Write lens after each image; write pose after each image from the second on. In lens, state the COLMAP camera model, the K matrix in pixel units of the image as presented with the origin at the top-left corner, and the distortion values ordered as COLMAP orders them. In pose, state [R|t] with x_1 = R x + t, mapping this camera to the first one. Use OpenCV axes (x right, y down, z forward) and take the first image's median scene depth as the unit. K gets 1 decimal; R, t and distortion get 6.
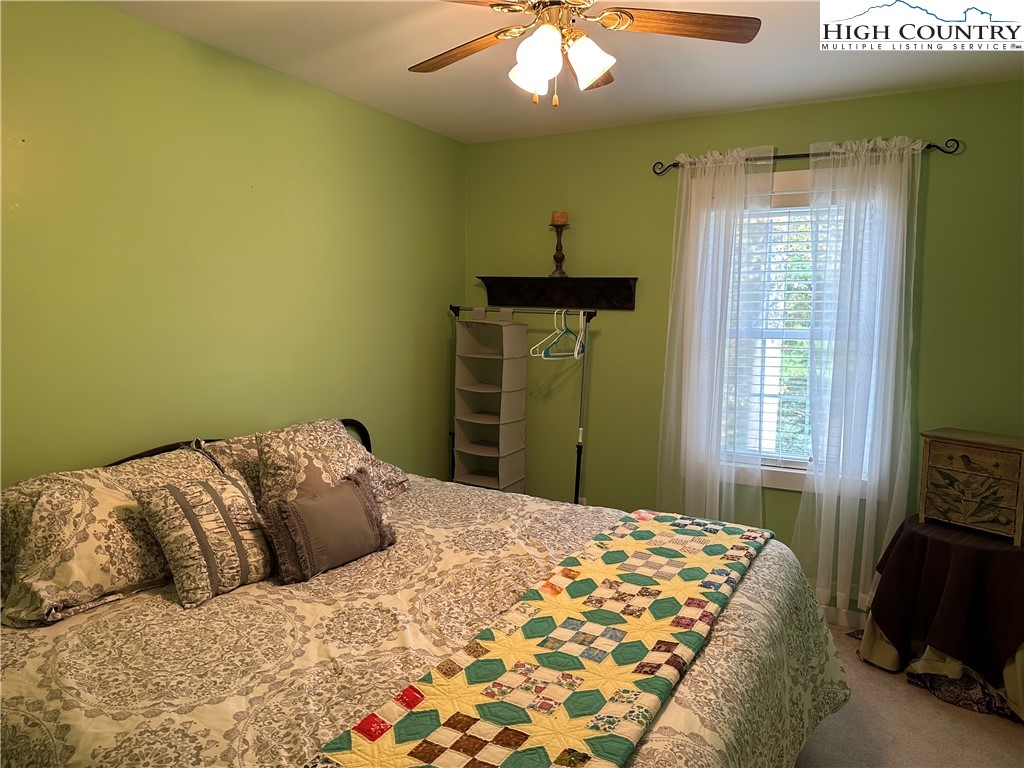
lens RADIAL K [[721.8, 0, 504.7], [0, 721.8, 378.7], [0, 0, 1]] dist [0.120762, -0.245546]
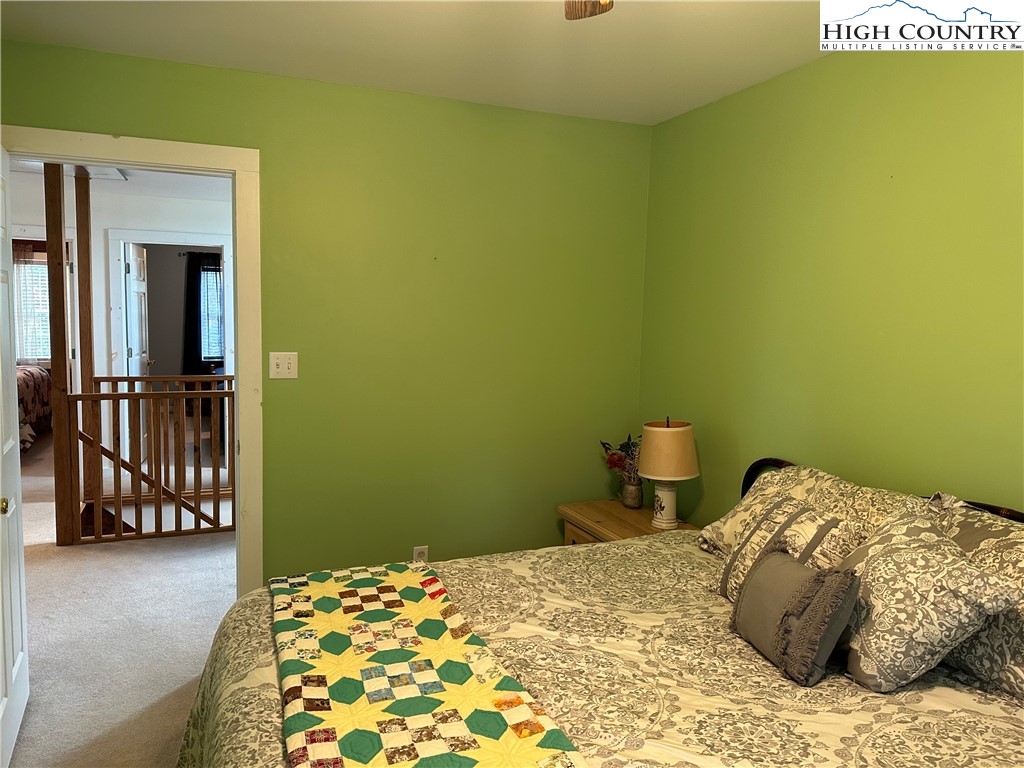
lens RADIAL K [[721.8, 0, 504.7], [0, 721.8, 378.7], [0, 0, 1]] dist [0.120762, -0.245546]
pose [[-0.642938, 0.045754, -0.764550, 0.701161], [-0.107810, 0.982870, 0.149481, -0.157396], [0.758292, 0.178533, -0.626992, 1.602867]]
